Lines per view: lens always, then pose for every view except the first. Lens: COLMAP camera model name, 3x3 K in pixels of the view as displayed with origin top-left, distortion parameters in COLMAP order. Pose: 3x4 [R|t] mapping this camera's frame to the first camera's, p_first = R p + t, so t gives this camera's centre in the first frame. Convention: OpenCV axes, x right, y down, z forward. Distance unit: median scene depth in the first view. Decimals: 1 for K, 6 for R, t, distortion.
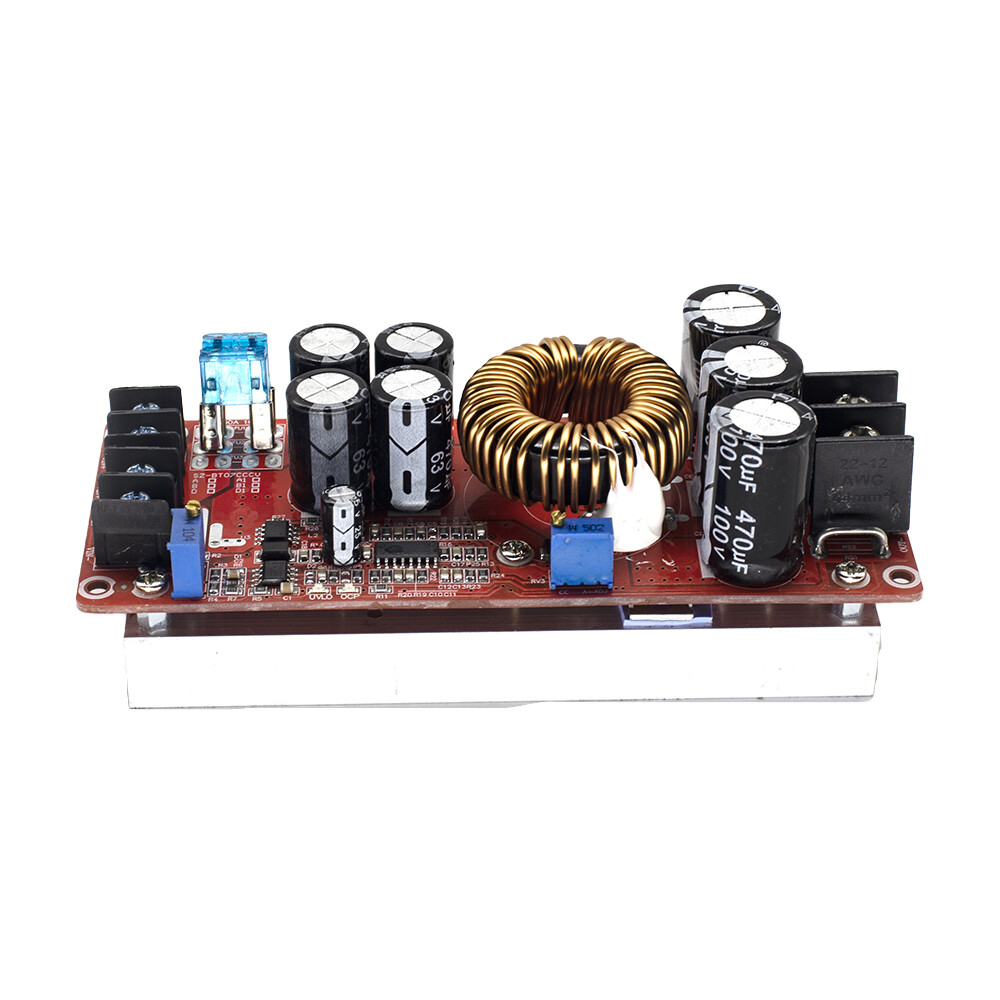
lens RADIAL K [[2438.8, 0, 500.0], [0, 2438.8, 500.0], [0, 0, 1]] dist [0.070335, 0.429276]
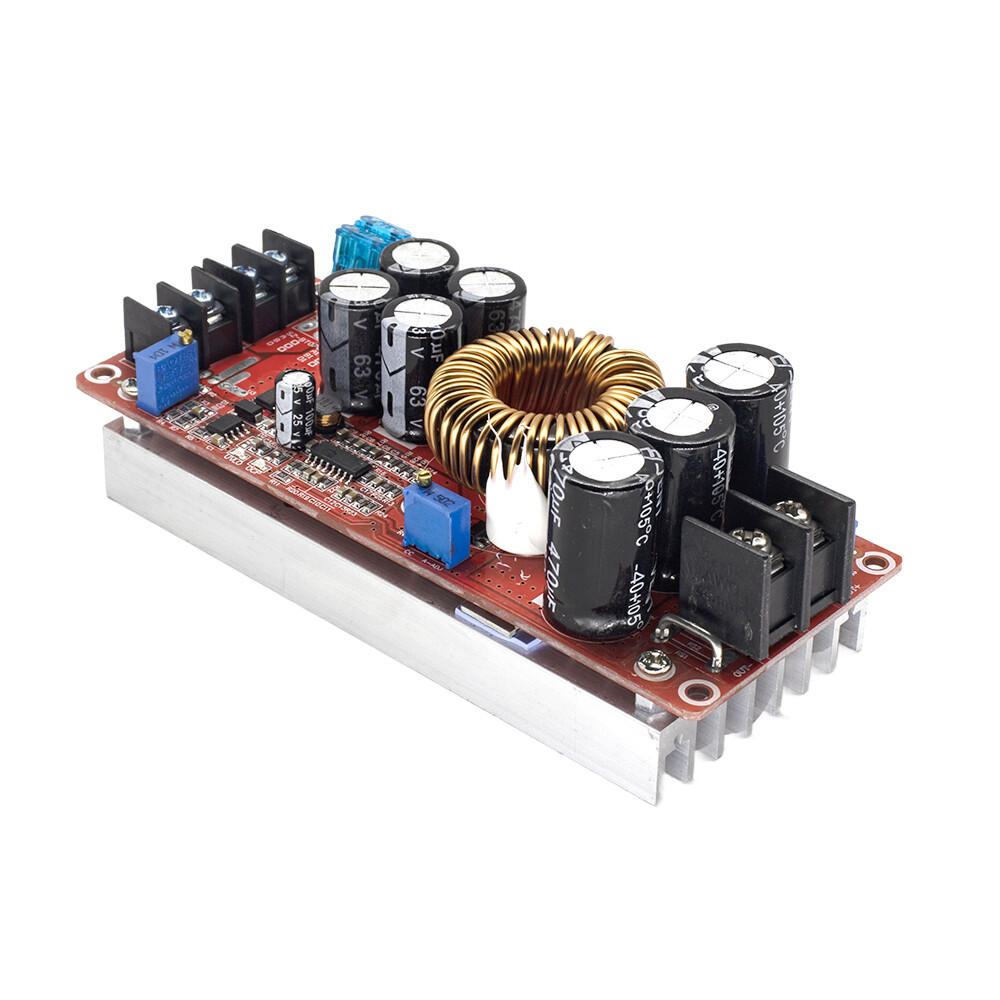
lens RADIAL K [[2736.5, 0, 500.0], [0, 2736.5, 500.0], [0, 0, 1]] dist [0.004417, 0.008844]
pose [[0.726321, 0.390672, -0.565538, 0.652032], [-0.404170, 0.908245, 0.108338, -0.112621], [0.555972, 0.149886, 0.817575, 0.118828]]
